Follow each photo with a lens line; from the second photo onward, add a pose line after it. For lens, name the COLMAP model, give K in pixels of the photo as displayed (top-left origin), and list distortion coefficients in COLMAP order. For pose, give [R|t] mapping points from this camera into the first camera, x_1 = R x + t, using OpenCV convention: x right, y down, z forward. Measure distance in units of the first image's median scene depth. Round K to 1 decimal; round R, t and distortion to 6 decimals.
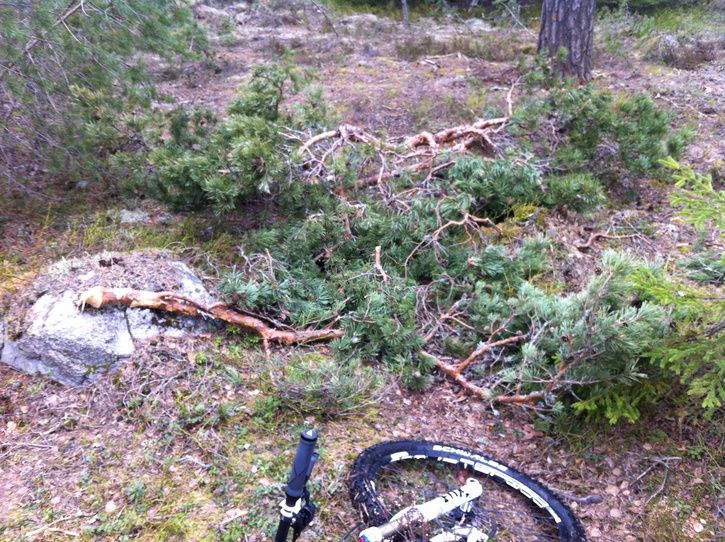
lens RADIAL K [[741.0, 0, 363.4], [0, 741.0, 264.9], [0, 0, 1]] dist [0.094653, -0.377635]
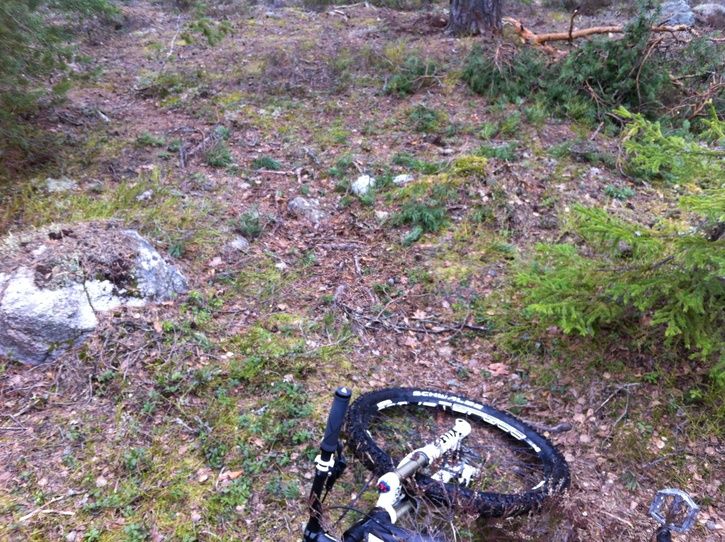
lens RADIAL K [[741.0, 0, 363.4], [0, 741.0, 264.9], [0, 0, 1]] dist [0.094653, -0.377635]
pose [[0.987250, -0.064763, 0.145404, -0.108705], [0.055152, 0.996078, 0.069192, -0.010616], [-0.149315, -0.060291, 0.986950, -0.010714]]
